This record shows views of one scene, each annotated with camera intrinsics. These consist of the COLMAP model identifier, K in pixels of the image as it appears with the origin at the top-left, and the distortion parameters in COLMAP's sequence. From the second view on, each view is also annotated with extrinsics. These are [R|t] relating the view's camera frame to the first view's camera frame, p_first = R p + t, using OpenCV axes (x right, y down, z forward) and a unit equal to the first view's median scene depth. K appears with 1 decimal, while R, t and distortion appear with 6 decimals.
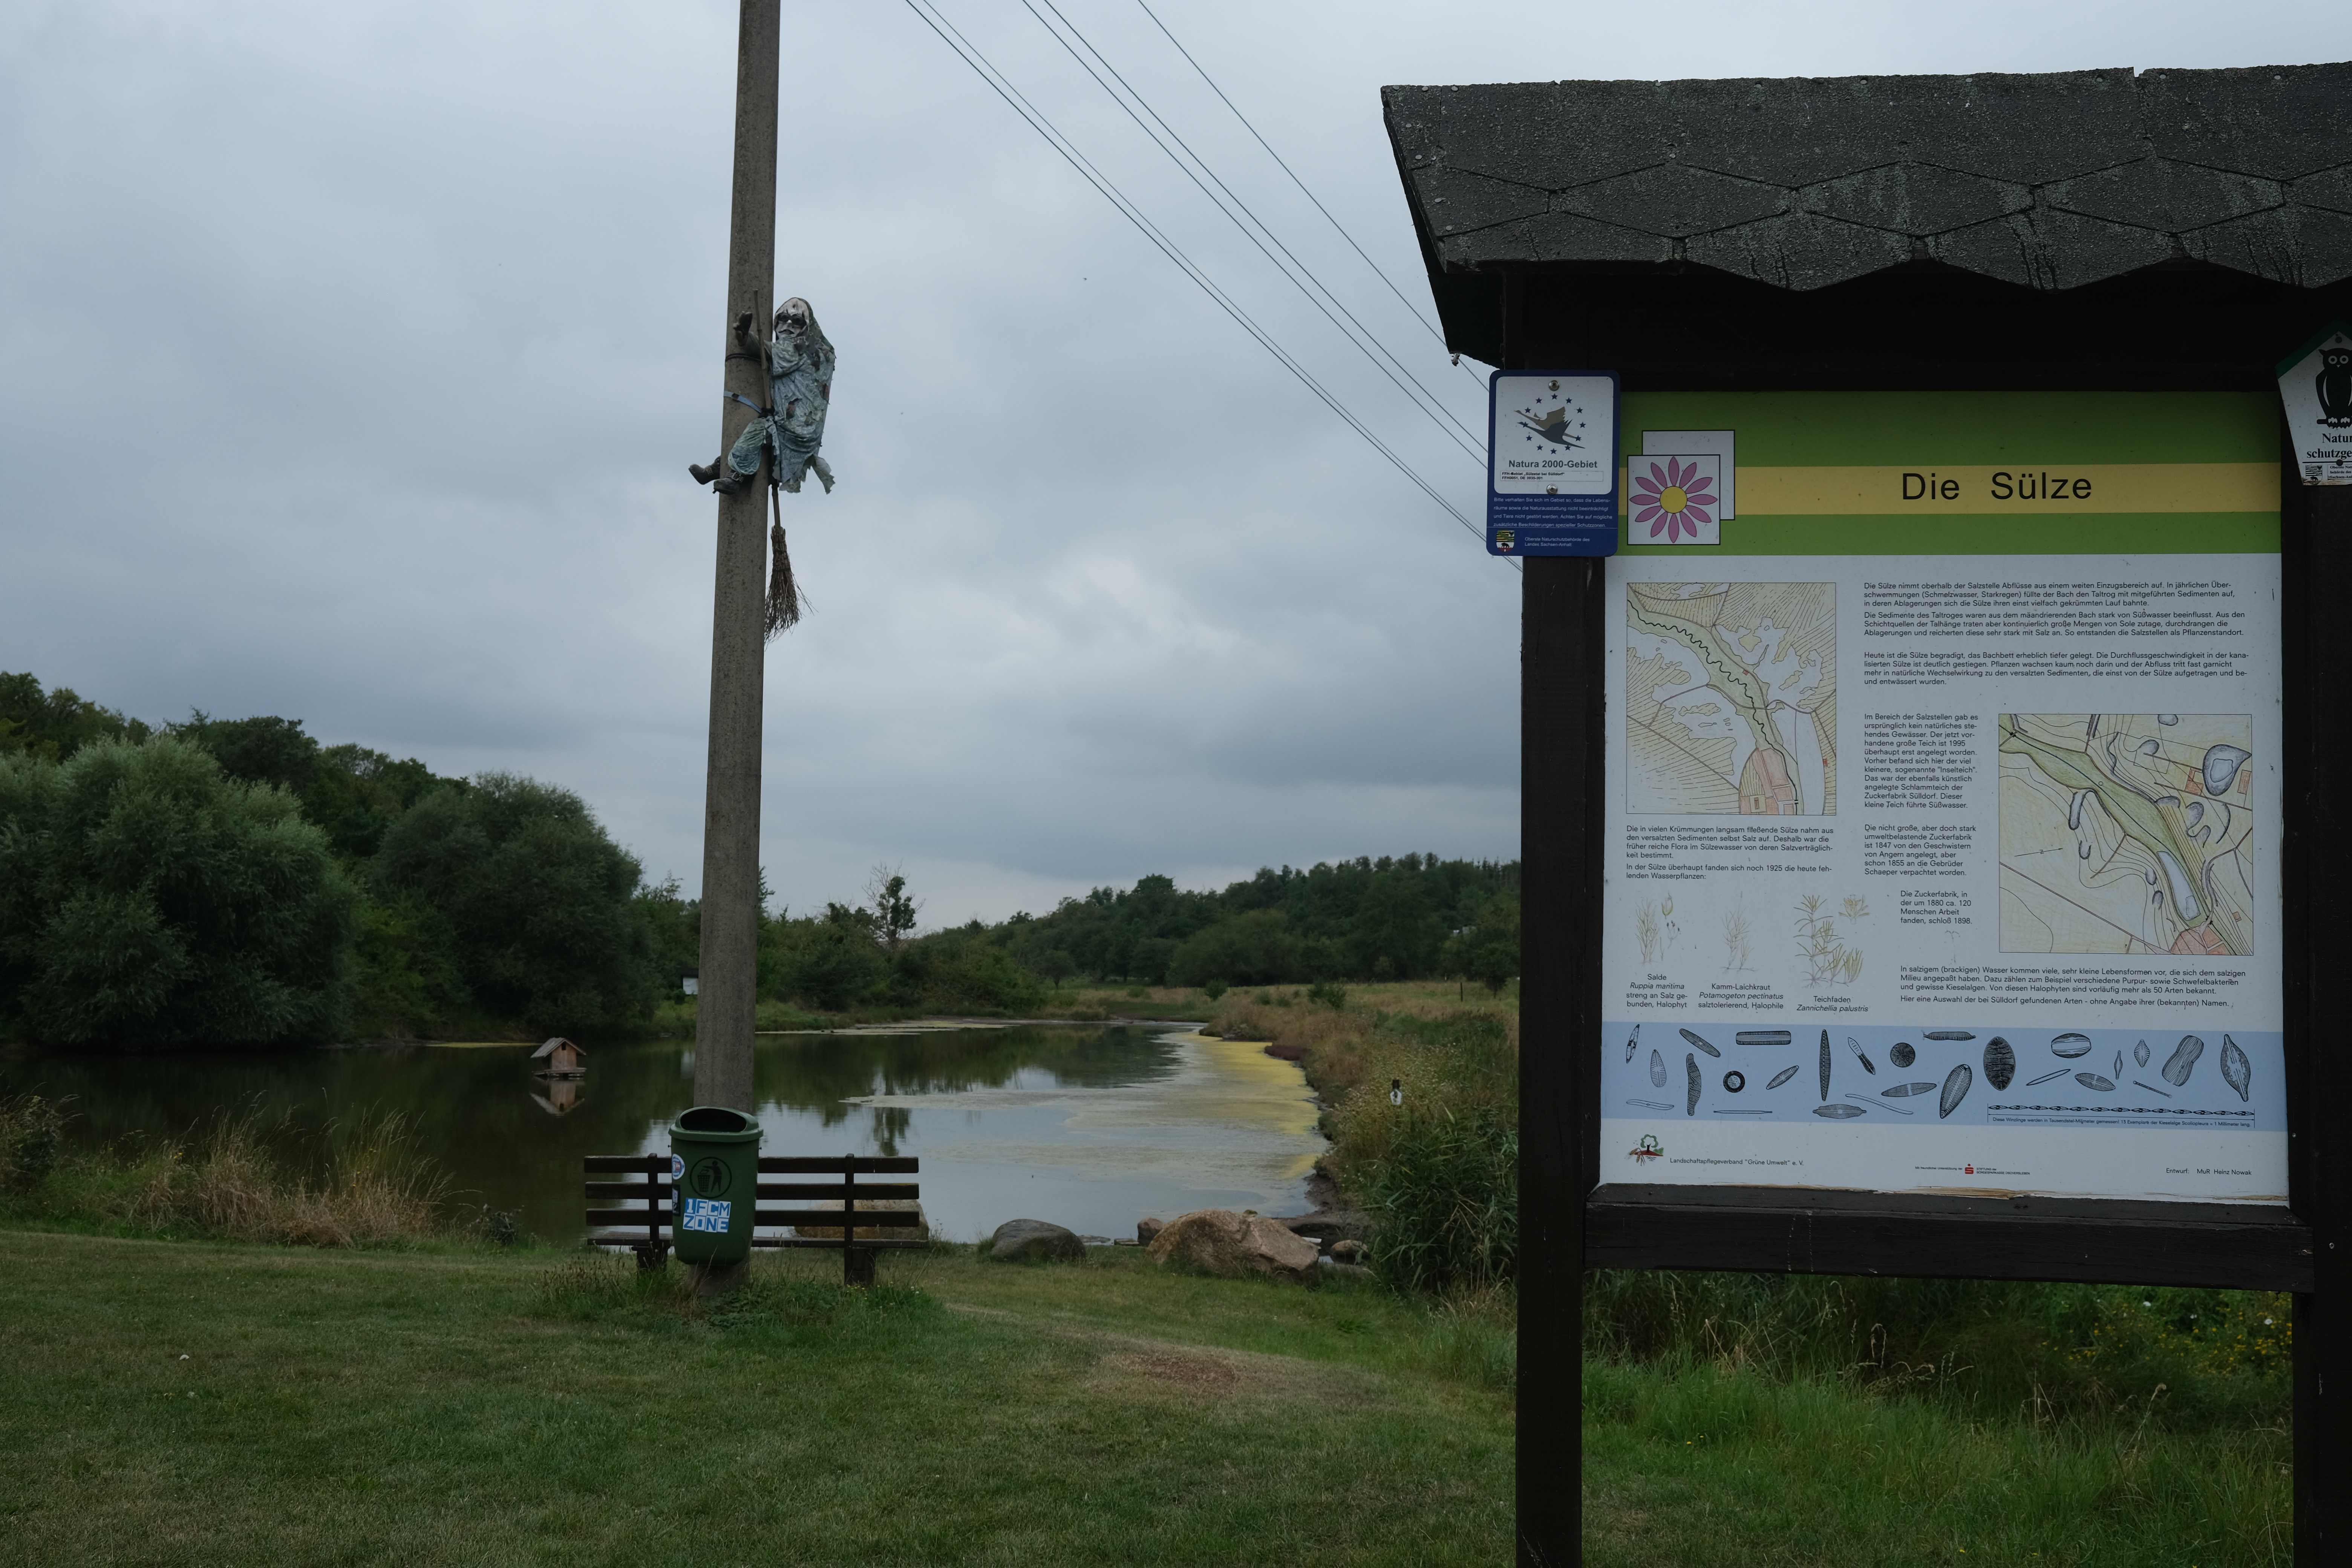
lens RADIAL K [[2429.1, 0, 1176.0], [0, 2429.1, 784.0], [0, 0, 1]] dist [-0.006360, 0.251882]
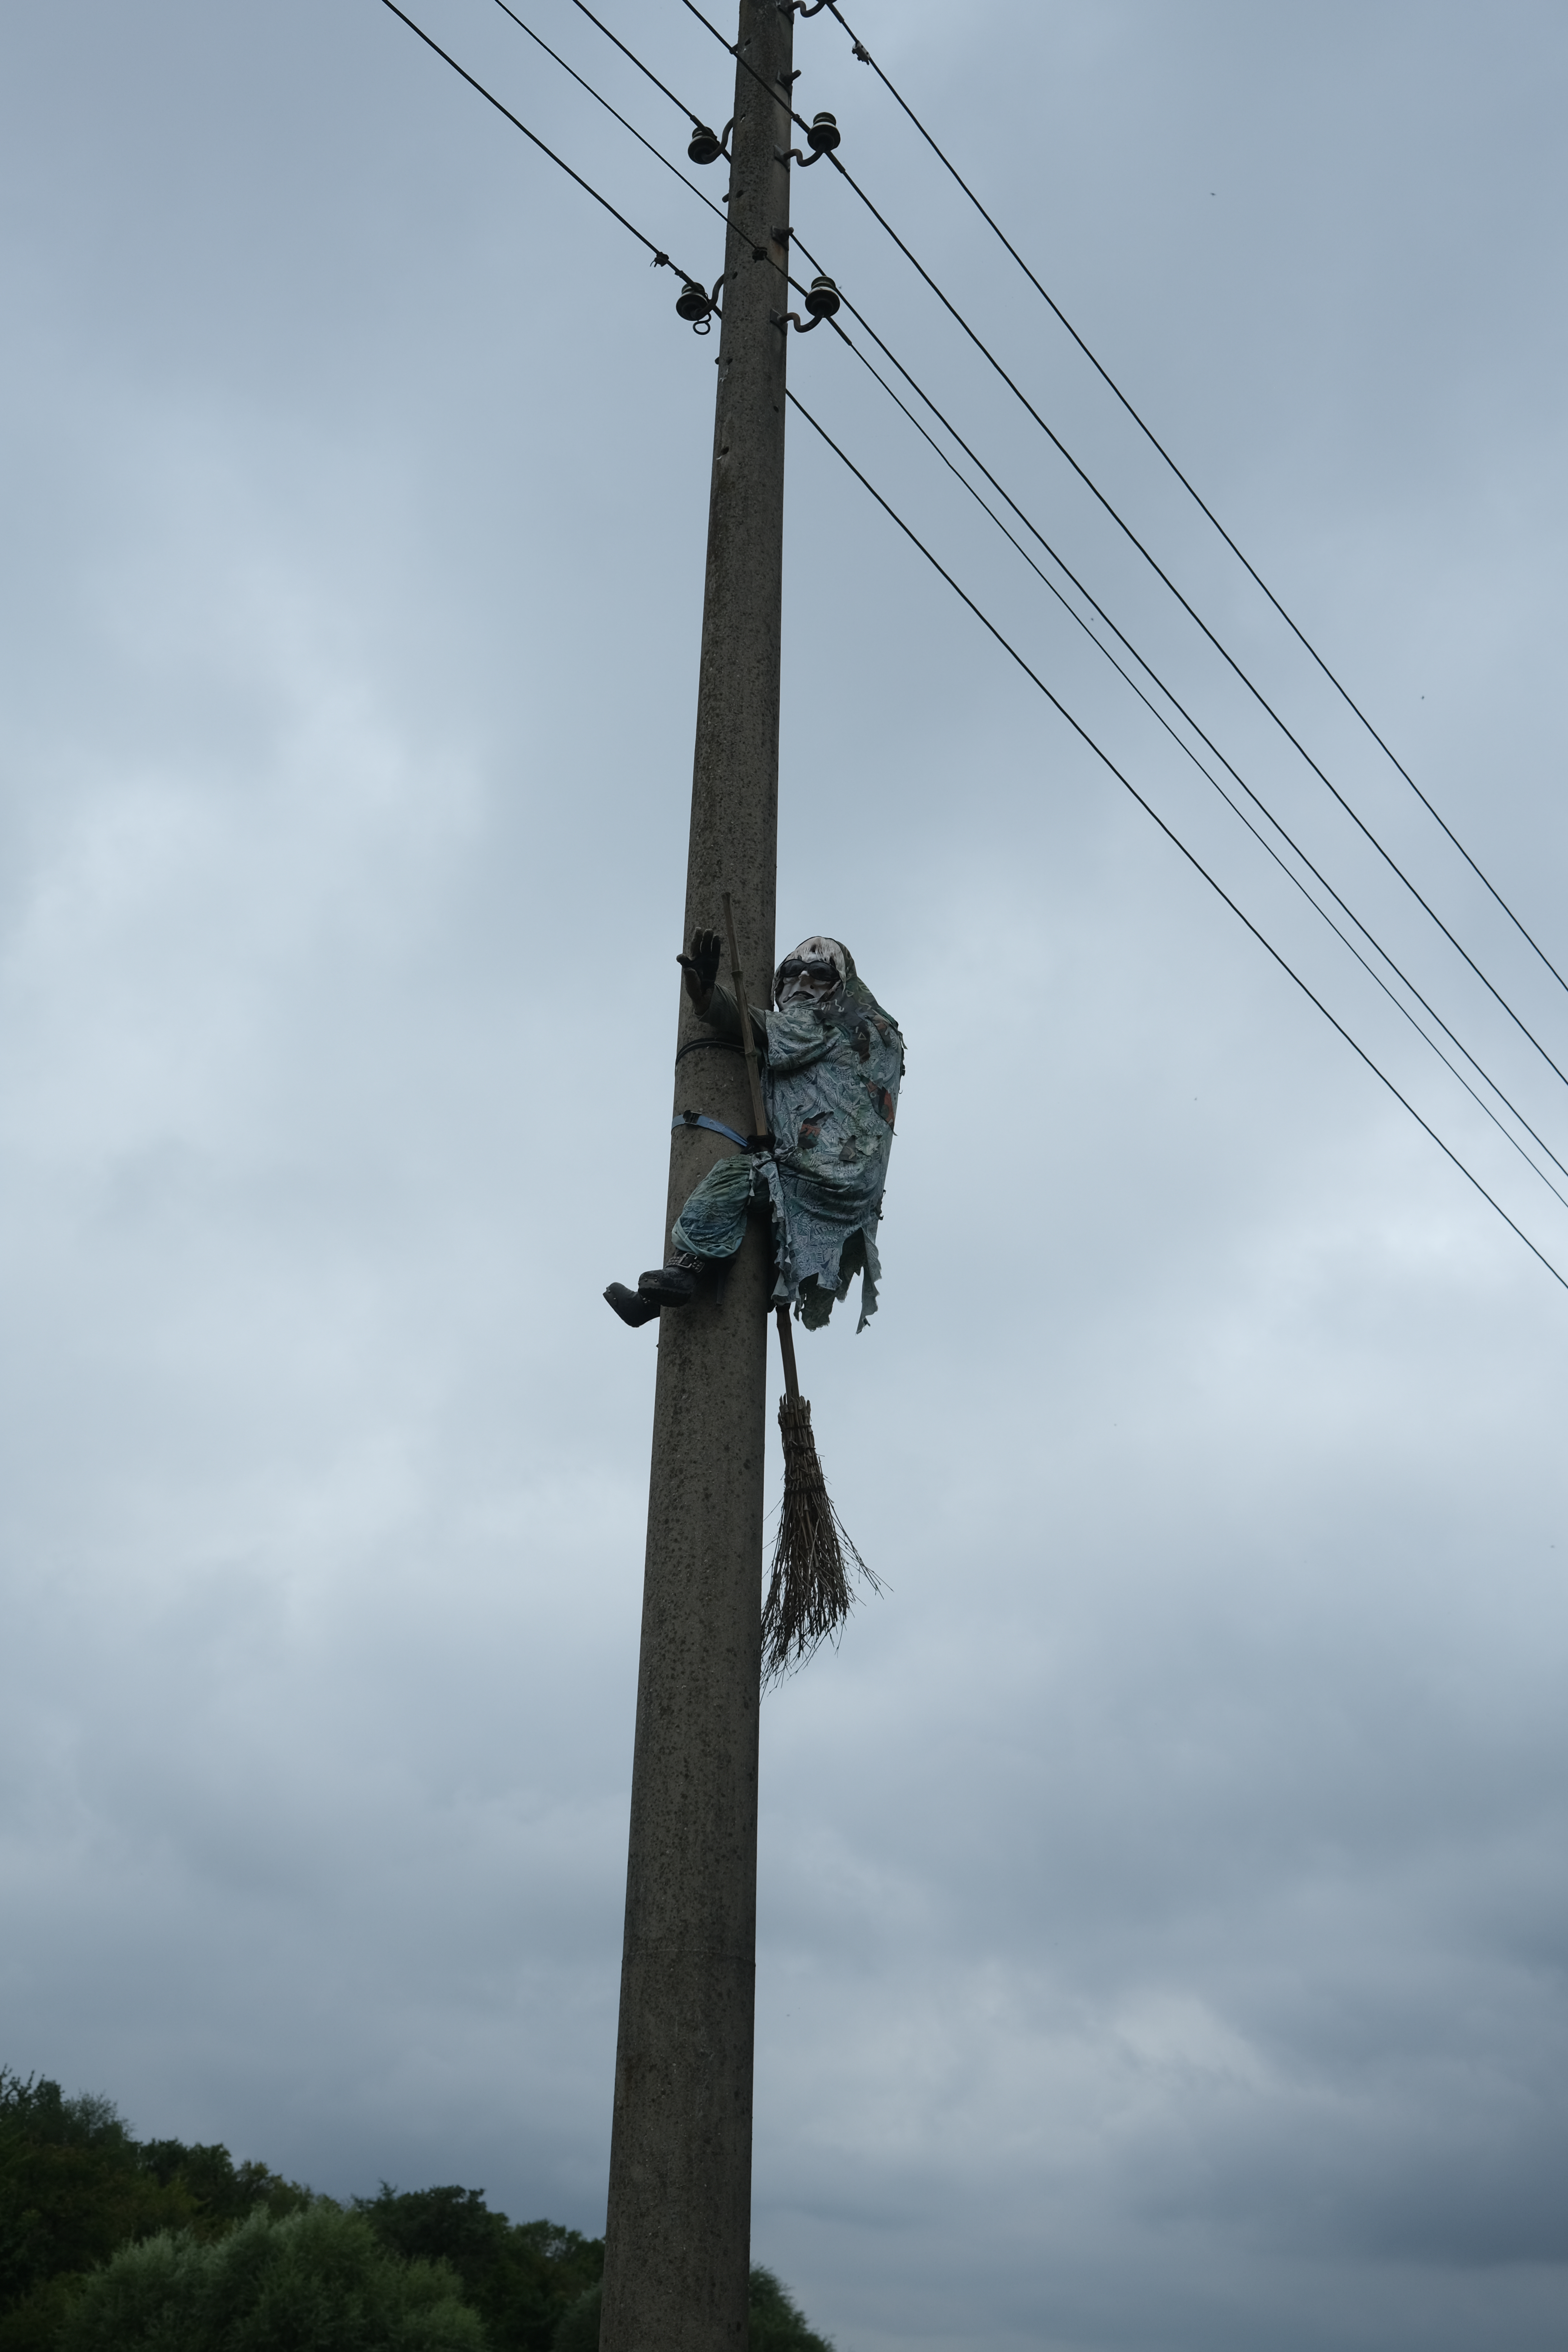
lens RADIAL K [[2459.7, 0, 775.0], [0, 2459.7, 1184.3], [0, 0, 1]] dist [-0.022125, 0.119007]
pose [[0.969099, -0.115925, -0.217737, -0.063918], [0.018633, 0.914572, -0.403995, 0.041469], [0.245969, 0.387454, 0.888470, 0.581559]]
